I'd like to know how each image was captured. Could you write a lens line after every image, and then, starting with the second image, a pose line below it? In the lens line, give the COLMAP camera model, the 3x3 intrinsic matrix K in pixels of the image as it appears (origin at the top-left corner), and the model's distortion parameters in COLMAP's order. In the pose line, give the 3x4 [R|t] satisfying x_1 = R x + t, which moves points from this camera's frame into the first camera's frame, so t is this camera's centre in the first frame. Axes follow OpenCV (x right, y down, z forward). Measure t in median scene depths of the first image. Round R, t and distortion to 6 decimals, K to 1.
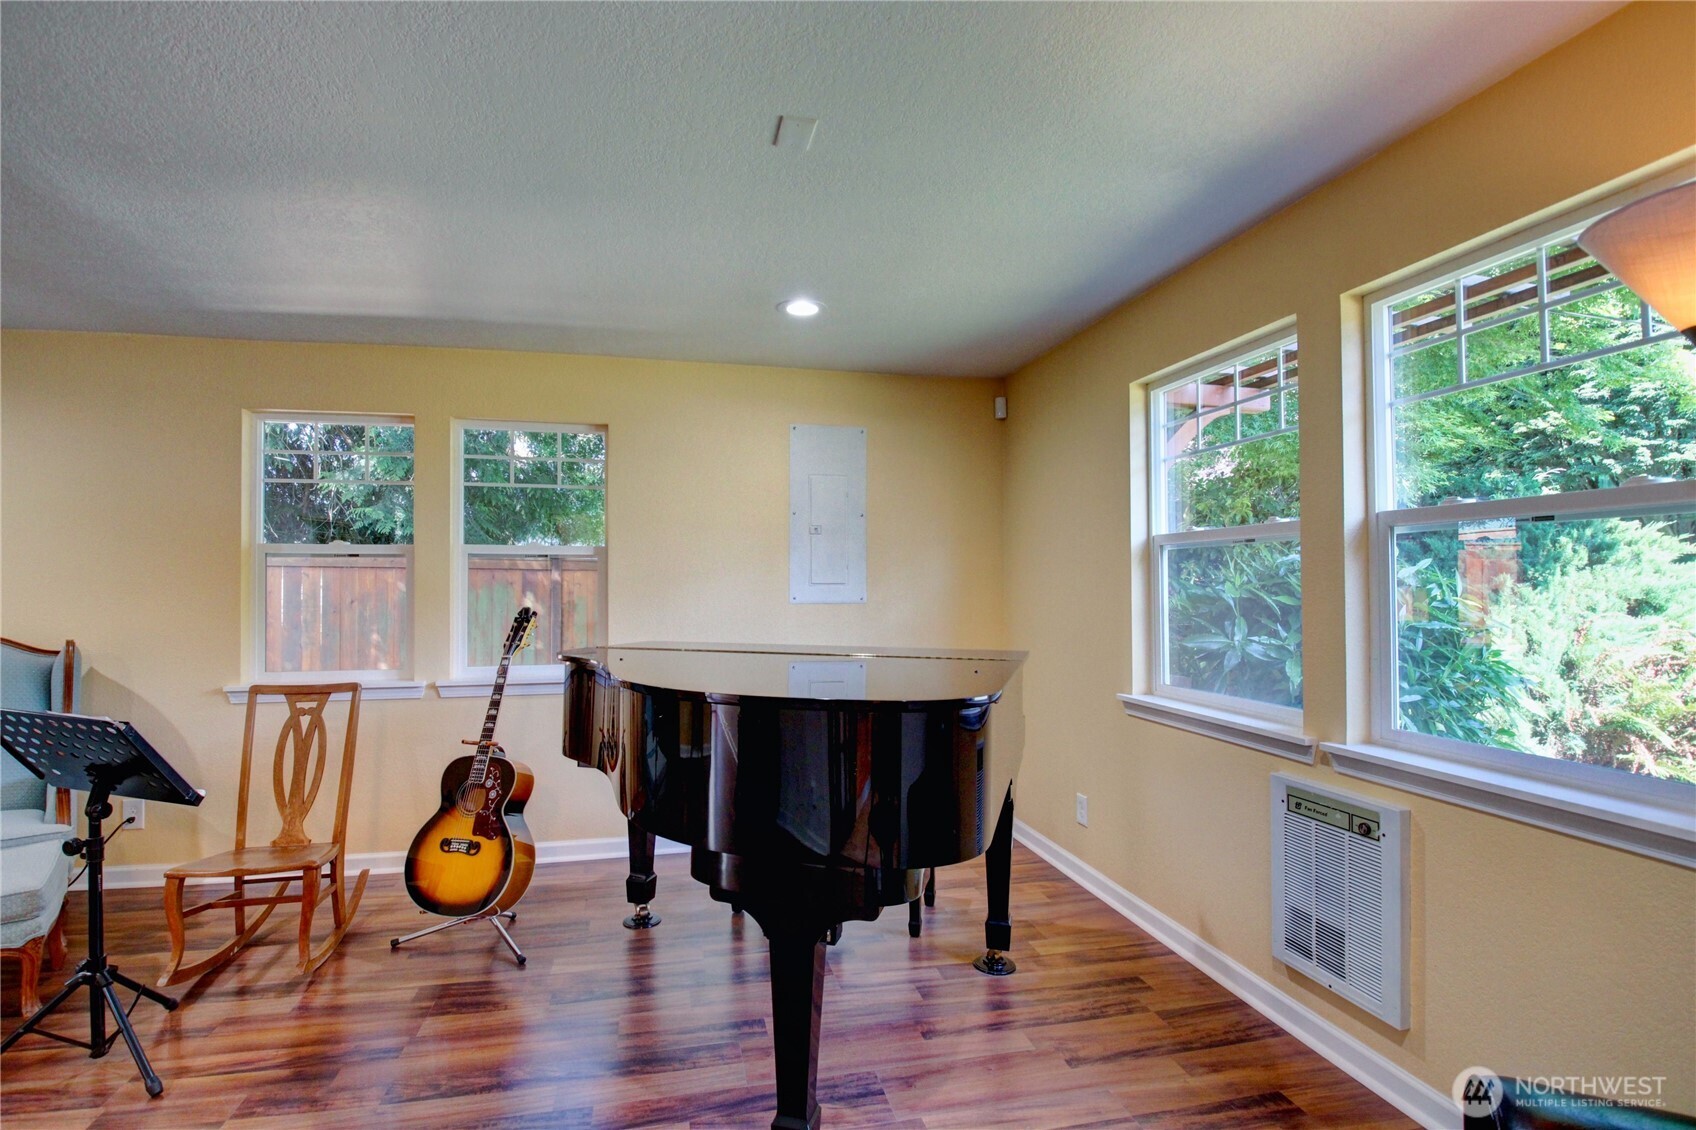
lens RADIAL K [[781.7, 0, 847.8], [0, 781.7, 579.0], [0, 0, 1]] dist [-0.002087, -0.014011]
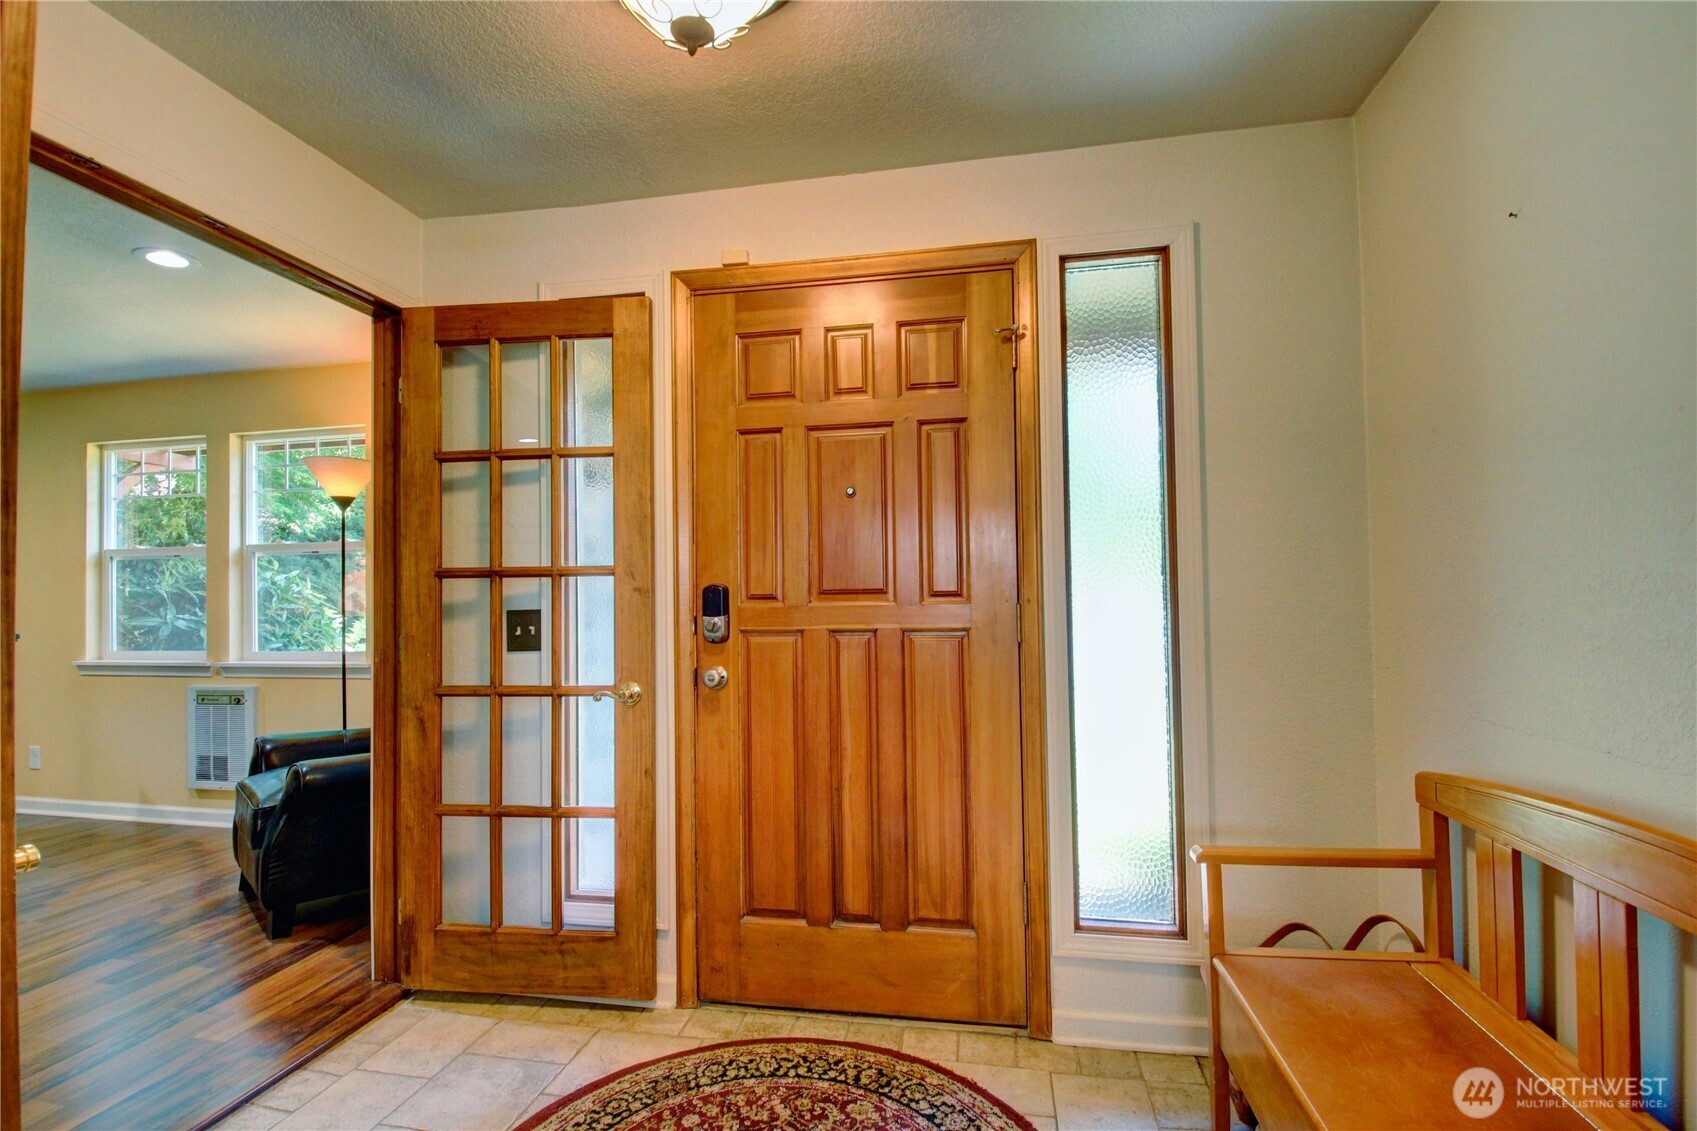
lens RADIAL K [[789.6, 0, 848.5], [0, 789.6, 565.5], [0, 0, 1]] dist [-0.037630, -0.000467]
pose [[0.379729, 0.028073, 0.924672, -0.419644], [0.009557, 0.999367, -0.034266, 0.038792], [-0.925049, 0.021849, 0.379220, -0.877517]]
